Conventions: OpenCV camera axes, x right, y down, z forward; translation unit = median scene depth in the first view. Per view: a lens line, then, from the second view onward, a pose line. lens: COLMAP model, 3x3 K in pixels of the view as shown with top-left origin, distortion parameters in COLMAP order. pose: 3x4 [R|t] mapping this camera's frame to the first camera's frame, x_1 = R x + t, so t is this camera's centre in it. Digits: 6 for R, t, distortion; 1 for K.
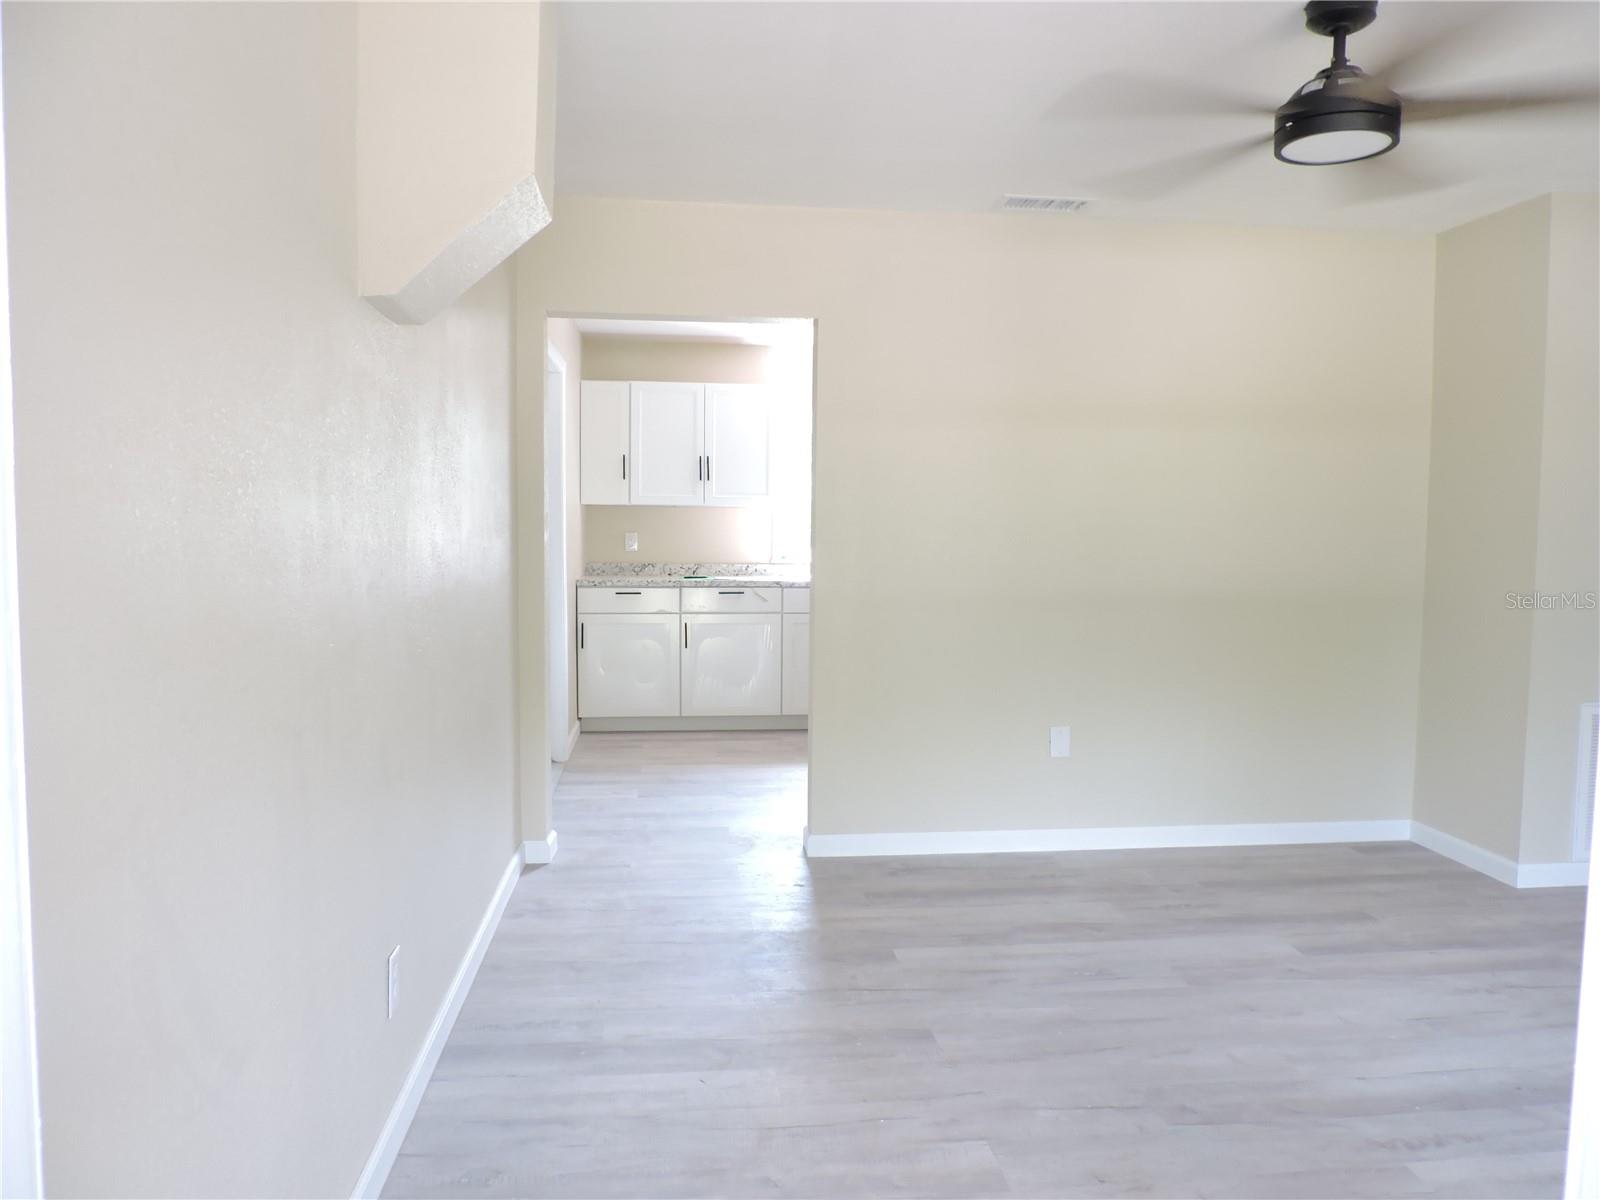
lens RADIAL K [[1138.4, 0, 807.0], [0, 1138.4, 599.2], [0, 0, 1]] dist [-0.024929, 0.006696]
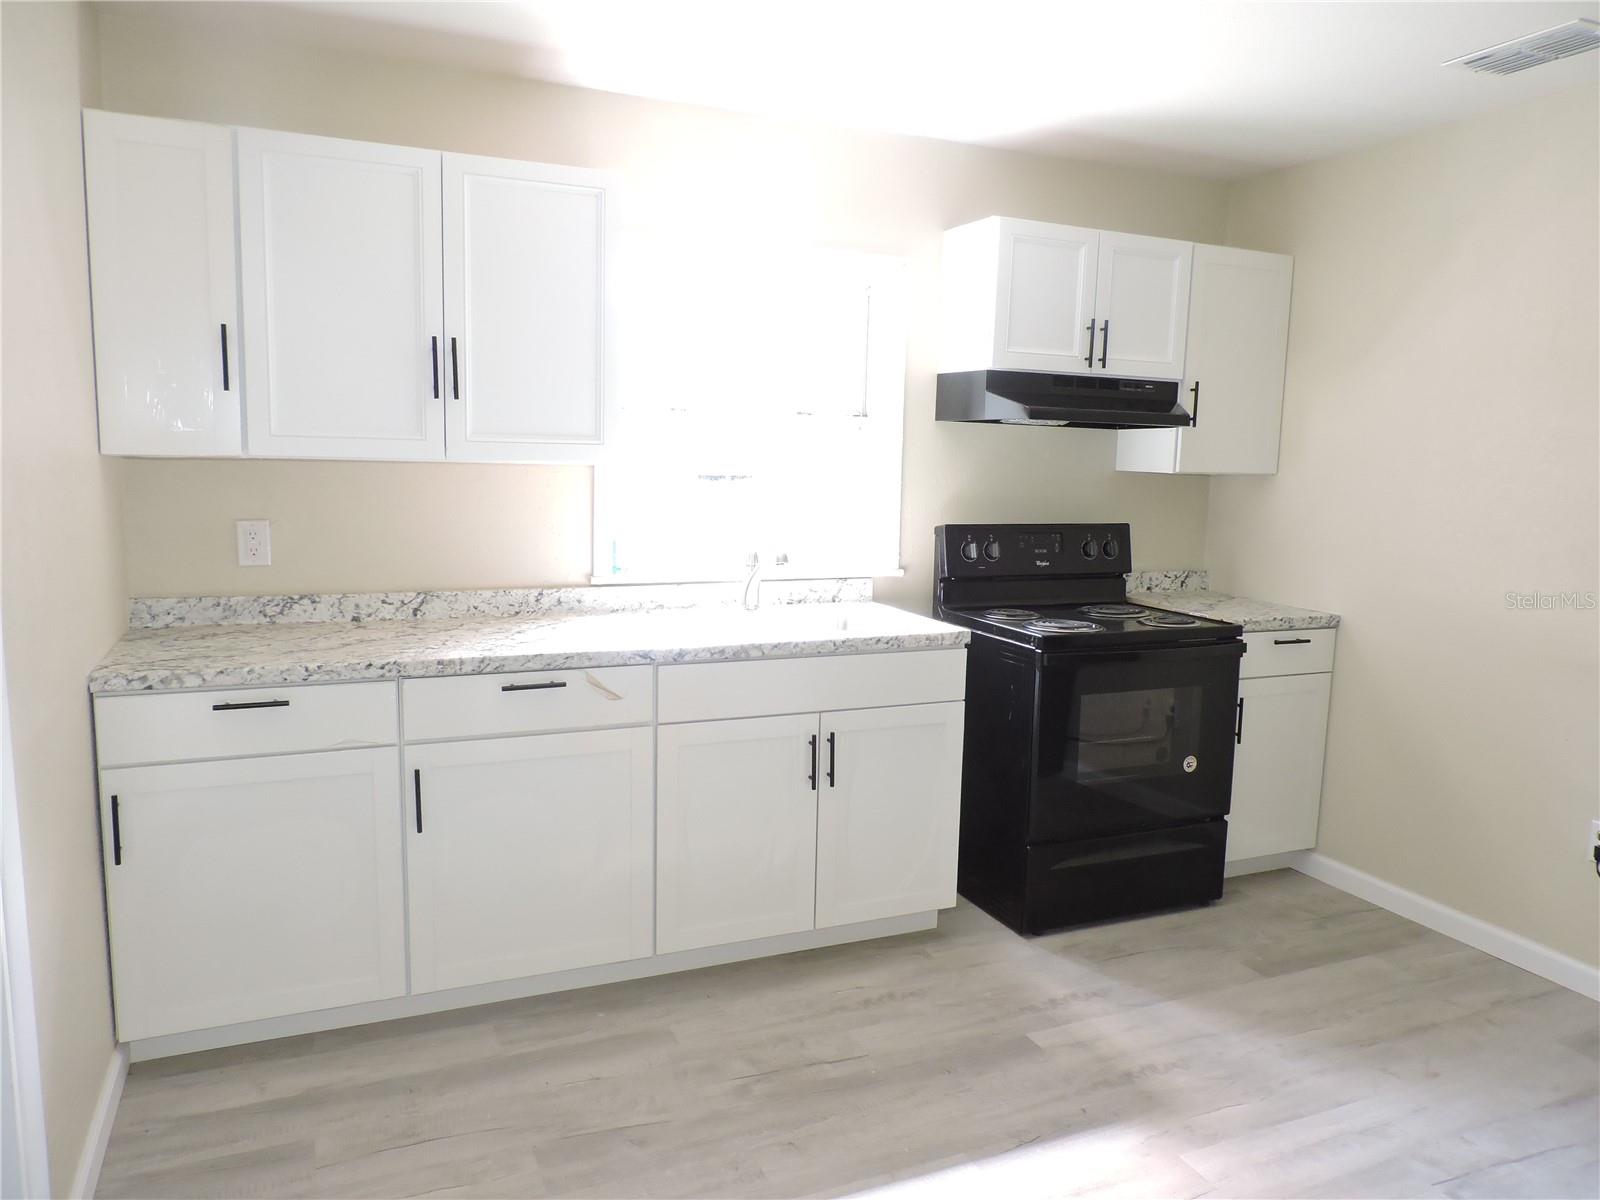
lens RADIAL K [[1138.4, 0, 812.8], [0, 1138.4, 603.5], [0, 0, 1]] dist [-0.024929, 0.006696]
pose [[0.954198, -0.025509, 0.298086, -0.088509], [0.002421, 0.996984, 0.077566, -0.063134], [-0.299165, -0.073292, 0.951382, 0.577089]]
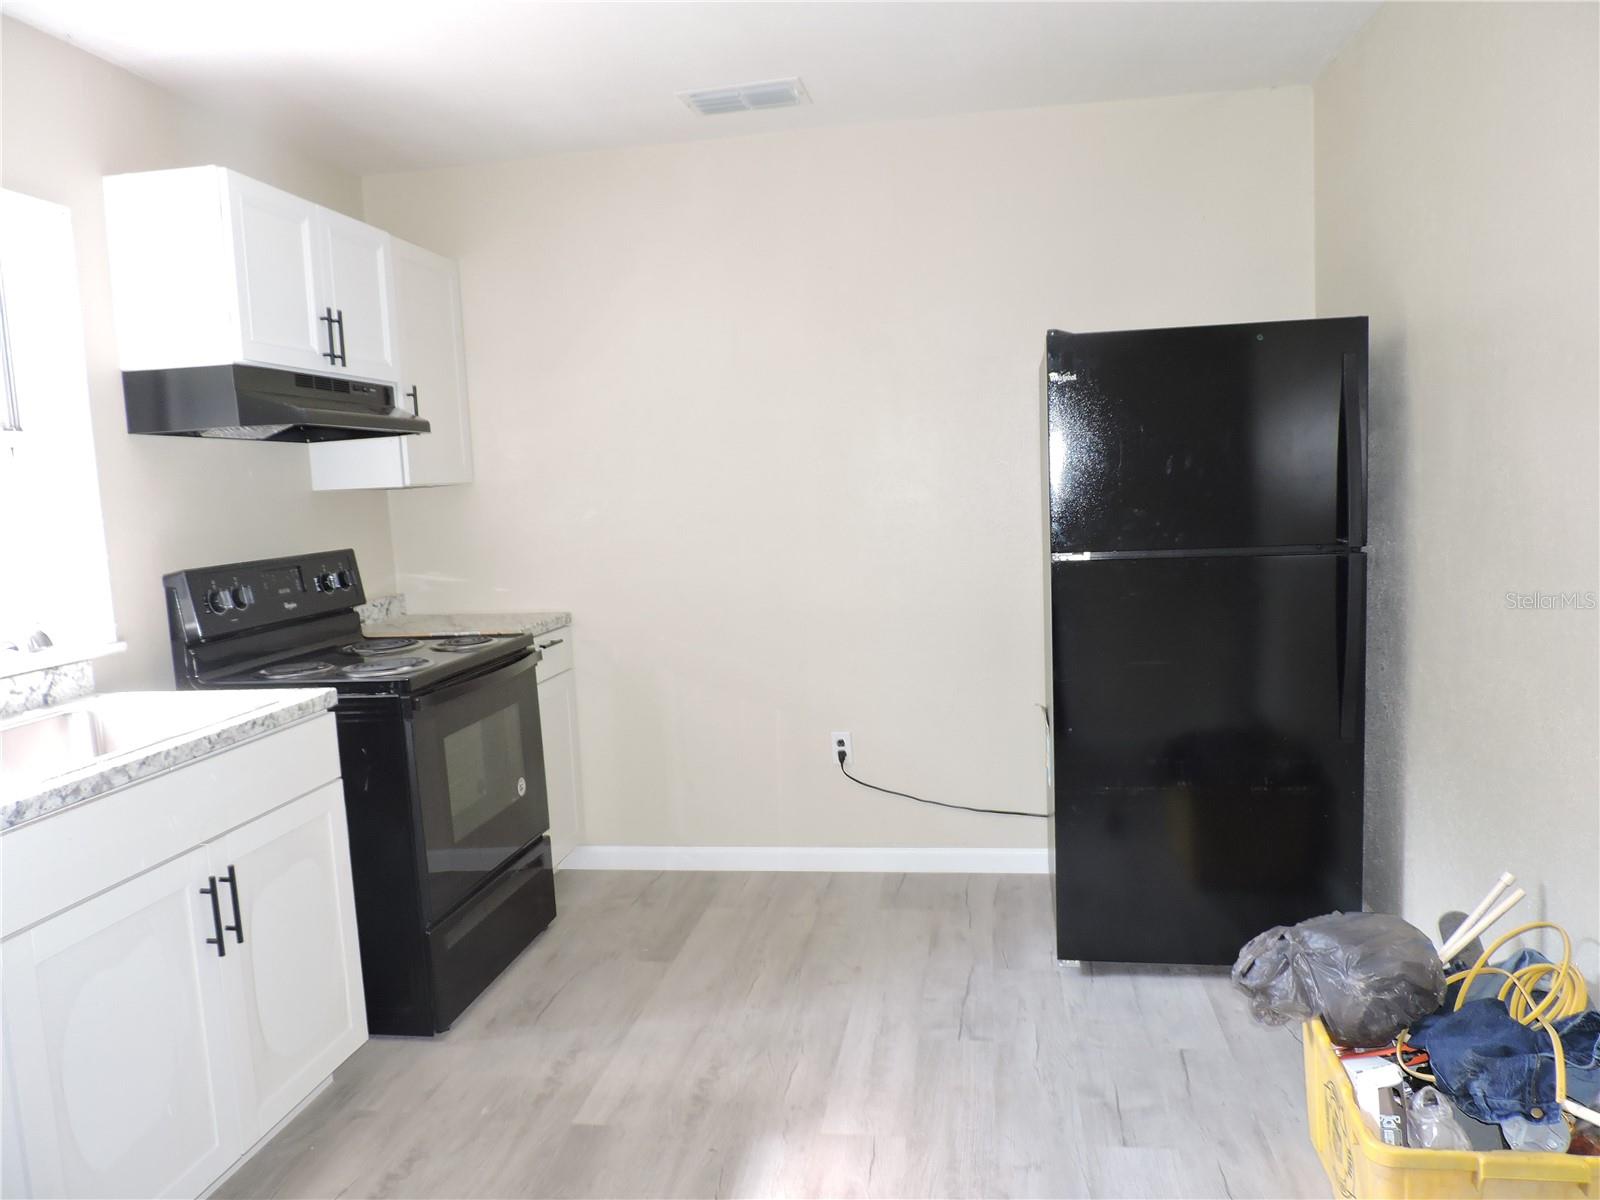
lens RADIAL K [[1138.4, 0, 798.3], [0, 1138.4, 603.0], [0, 0, 1]] dist [-0.024929, 0.006696]
pose [[0.268273, -0.125331, 0.955156, -0.189049], [0.112230, 0.988816, 0.098226, -0.061964], [-0.956783, 0.080846, 0.279338, 0.747810]]
